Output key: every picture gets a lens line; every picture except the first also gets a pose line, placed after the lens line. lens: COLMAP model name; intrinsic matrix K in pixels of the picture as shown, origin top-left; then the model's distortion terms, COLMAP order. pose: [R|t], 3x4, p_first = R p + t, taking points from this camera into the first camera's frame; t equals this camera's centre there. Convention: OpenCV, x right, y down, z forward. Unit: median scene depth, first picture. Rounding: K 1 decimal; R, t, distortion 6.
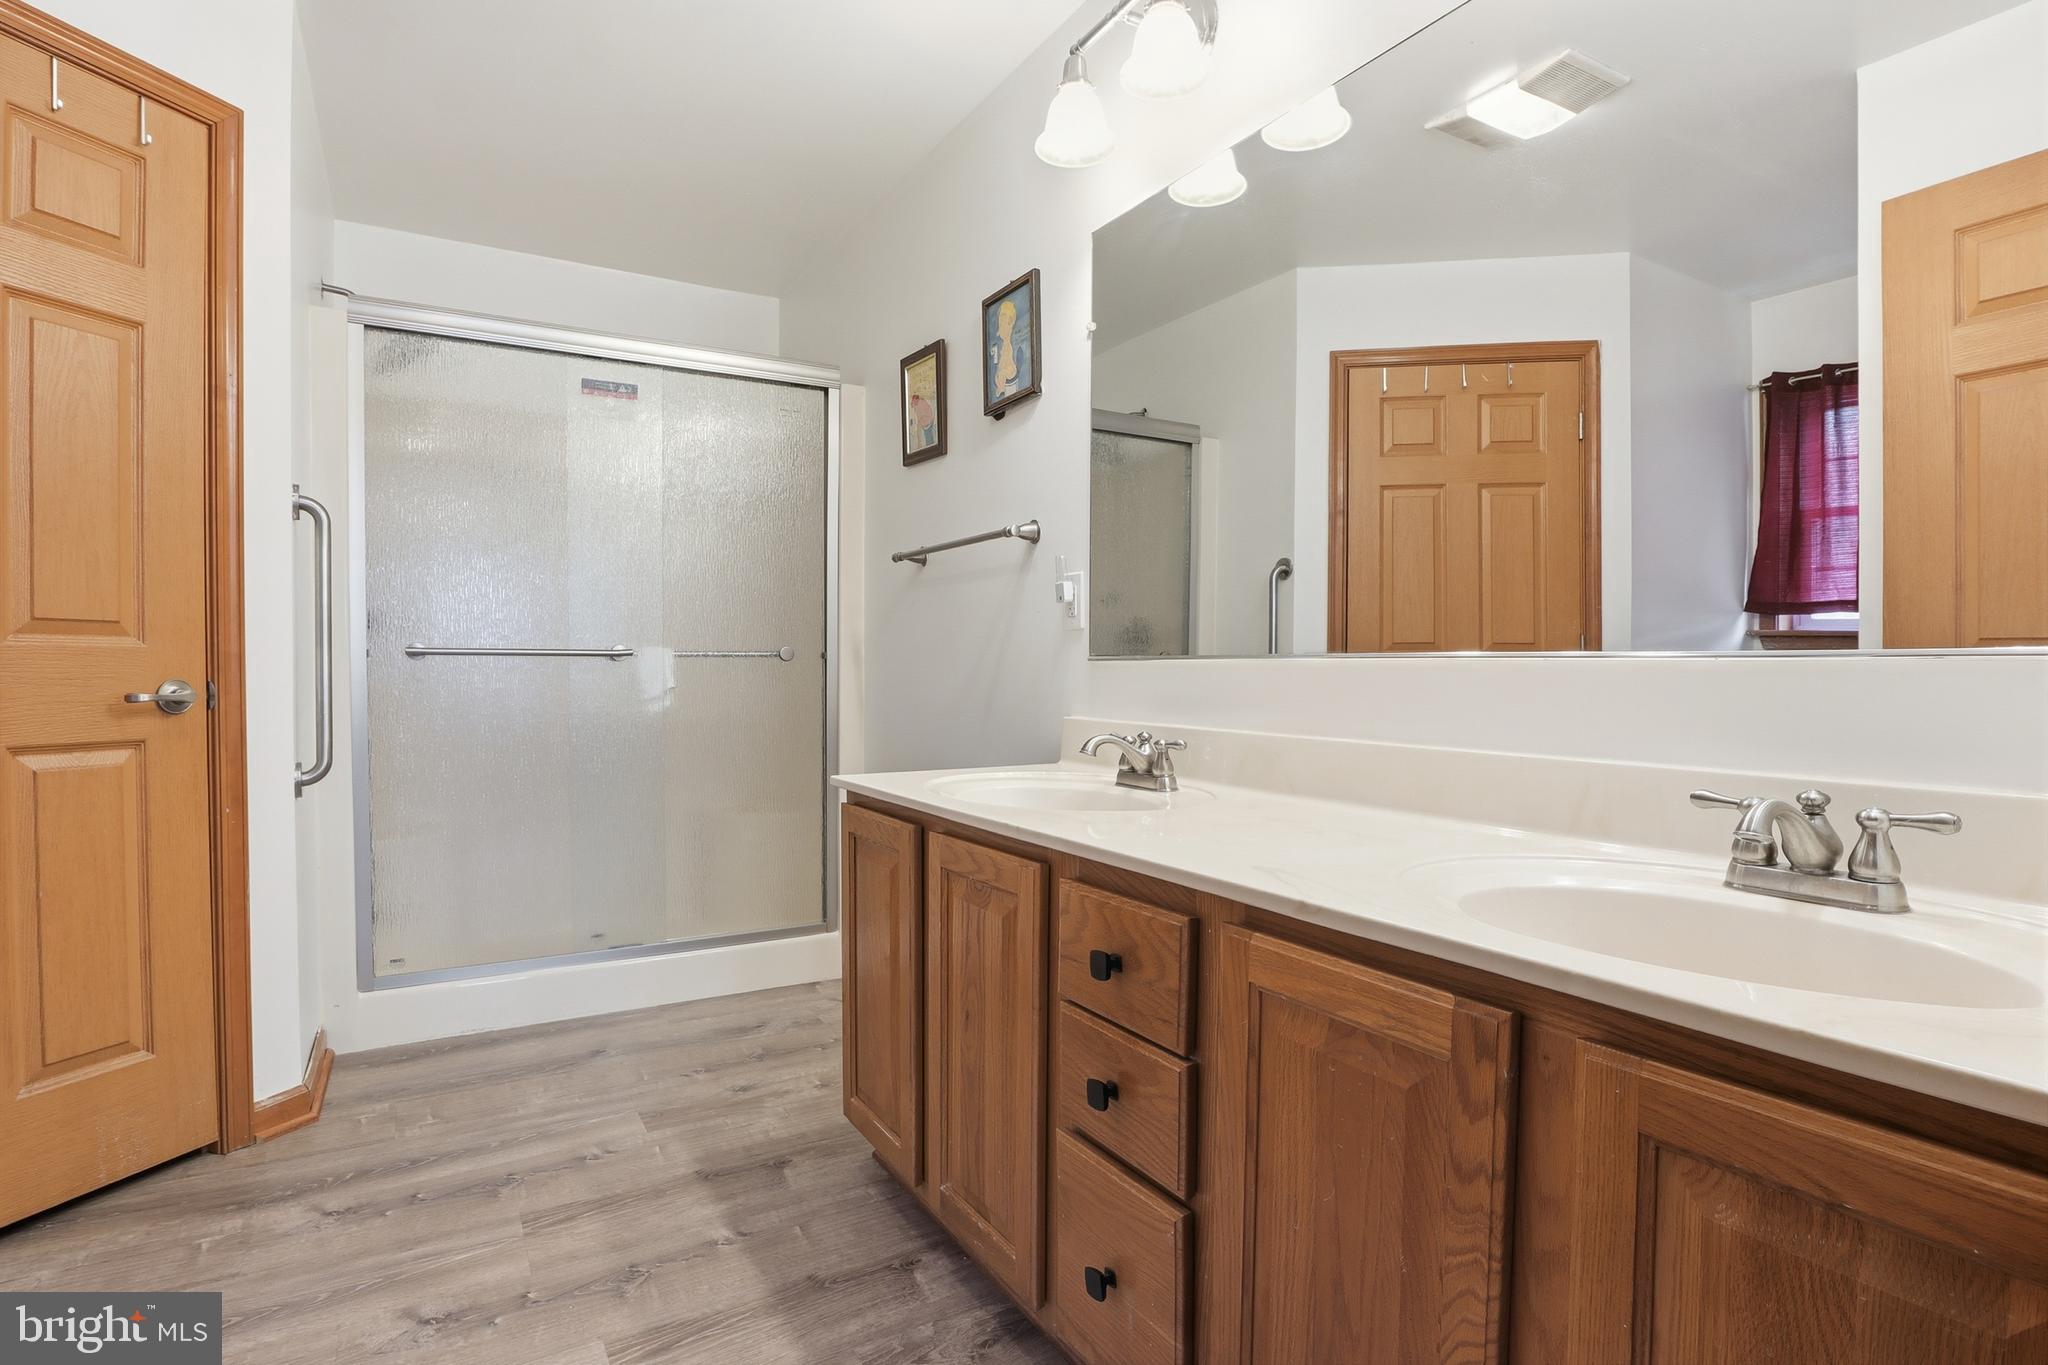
lens RADIAL K [[1026.5, 0, 1027.0], [0, 1026.5, 678.9], [0, 0, 1]] dist [-0.036152, 0.005592]
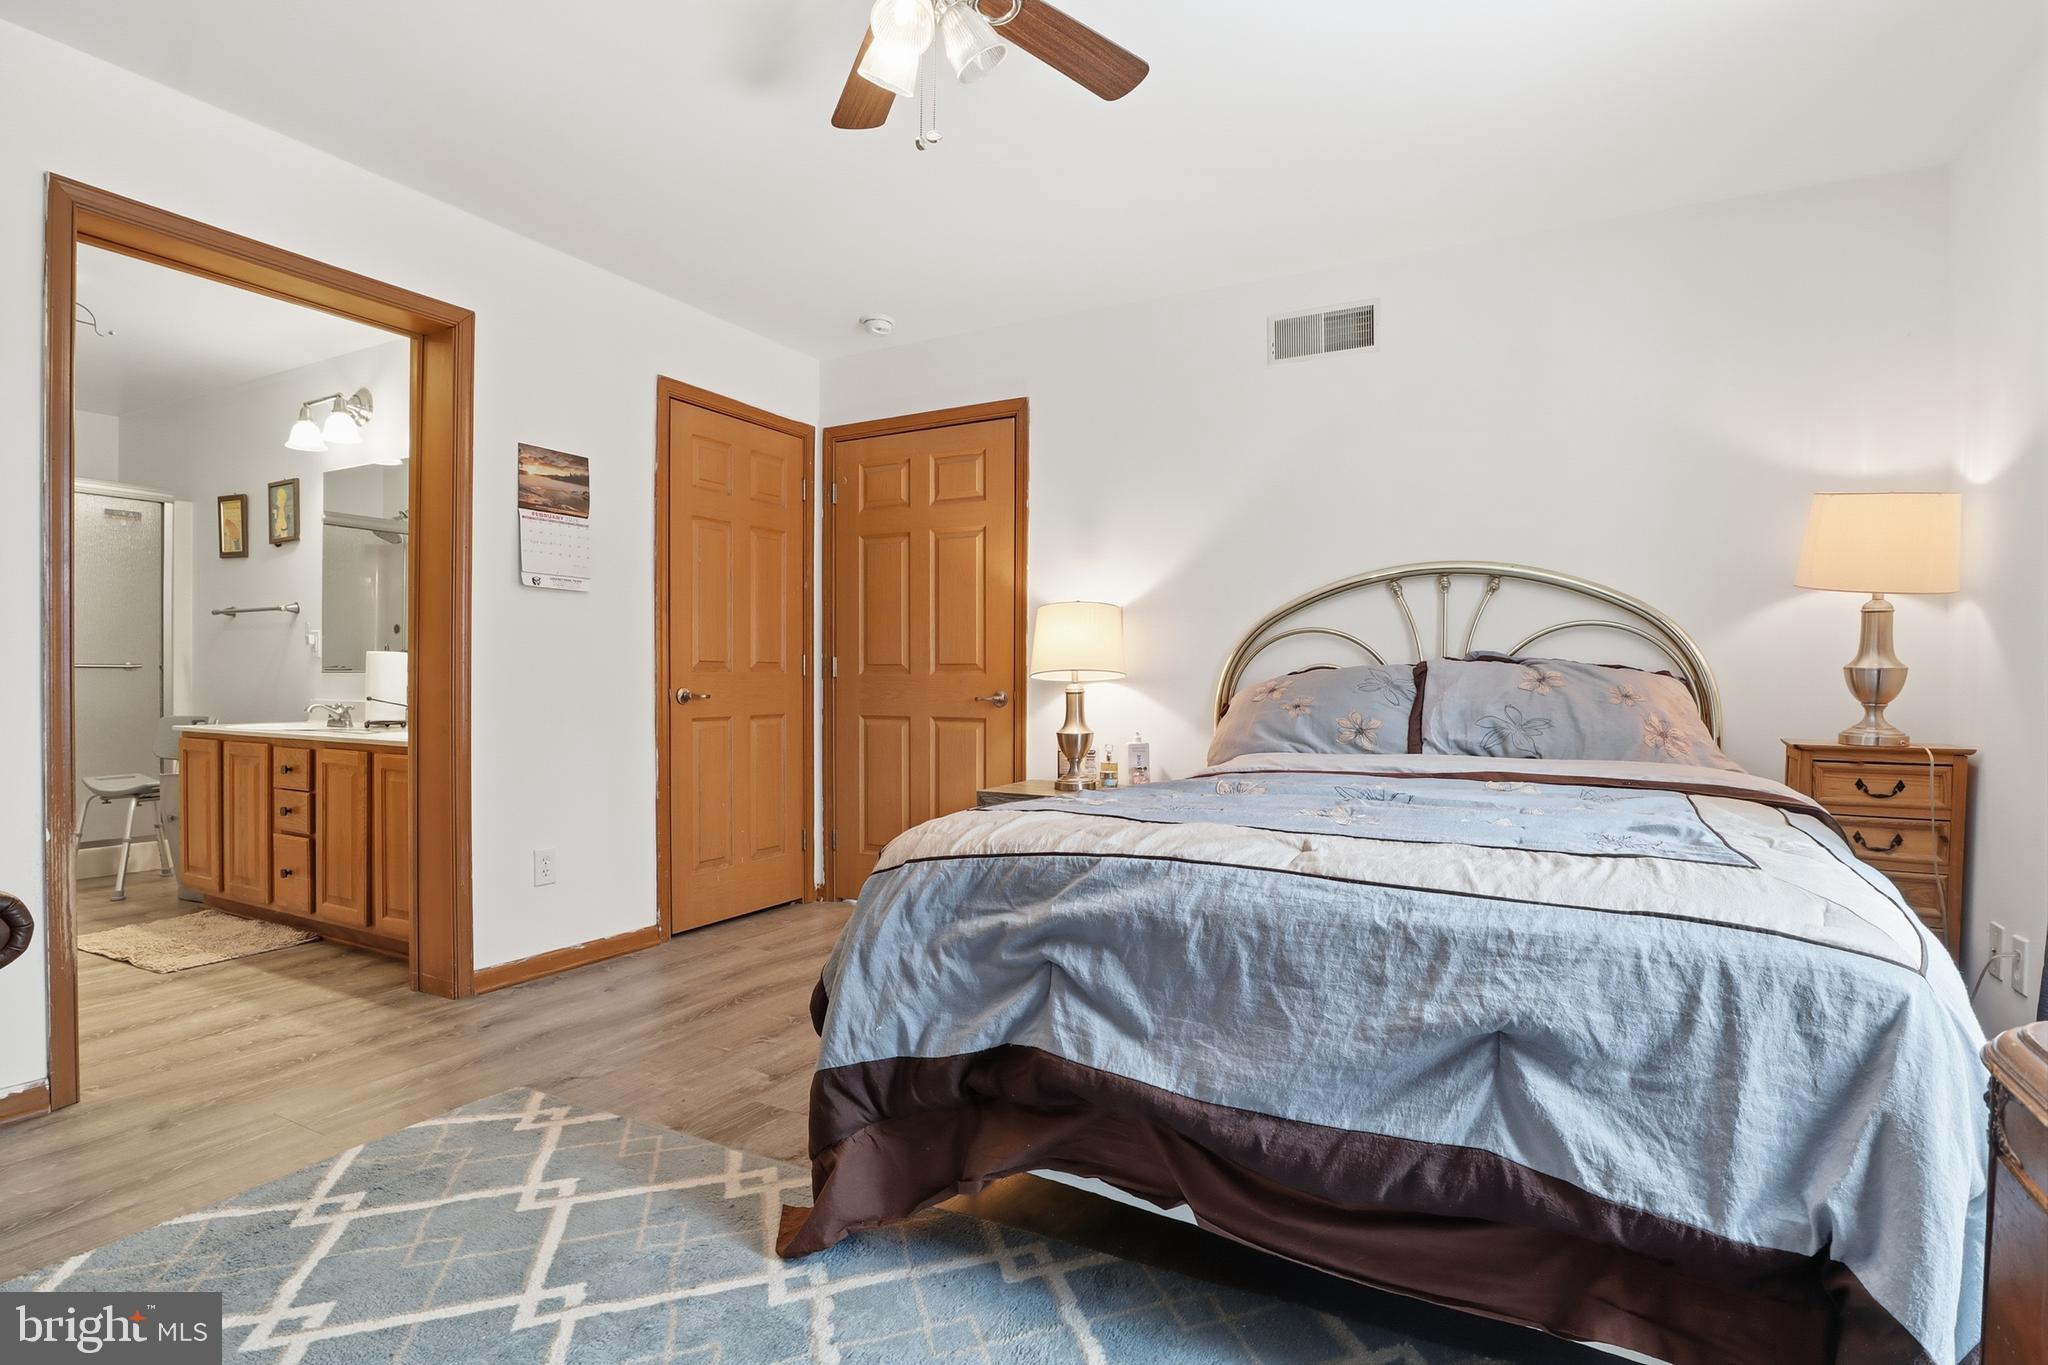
lens RADIAL K [[1026.5, 0, 1025.3], [0, 1026.5, 688.9], [0, 0, 1]] dist [-0.036152, 0.005592]
pose [[0.860155, -0.004282, 0.510015, 0.396004], [0.002780, 0.999989, 0.003706, 0.019879], [-0.510025, -0.001769, 0.860158, -2.488559]]
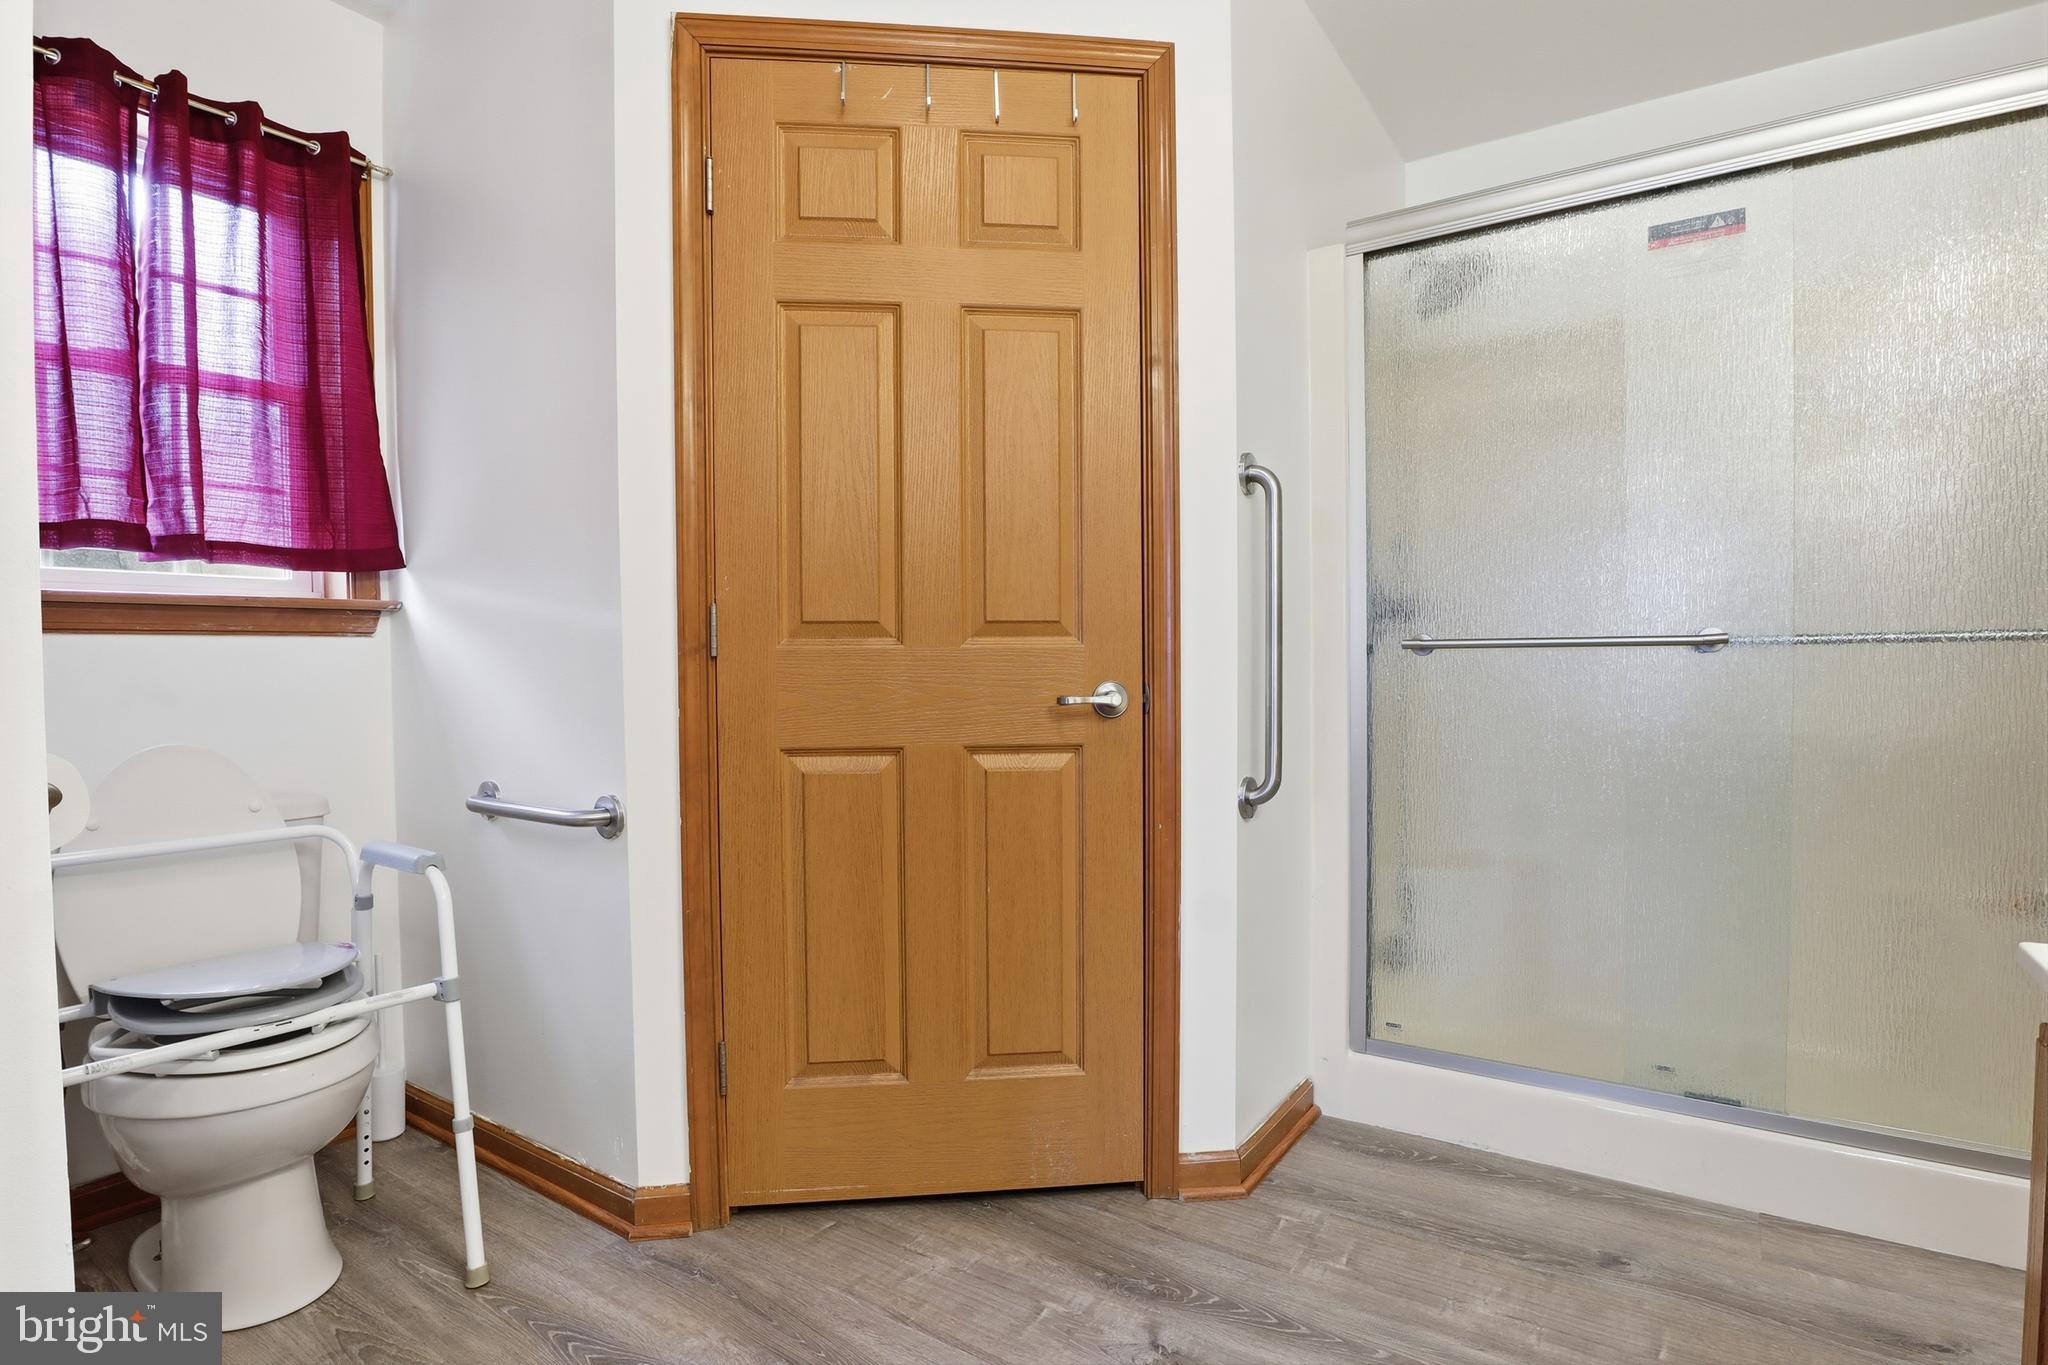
lens RADIAL K [[1026.5, 0, 1026.5], [0, 1026.5, 693.3], [0, 0, 1]] dist [-0.036152, 0.005592]
pose [[0.422804, 0.018986, -0.906022, -0.011342], [0.000931, 0.999771, 0.021384, -0.007683], [0.906221, -0.009885, 0.422690, 0.468699]]
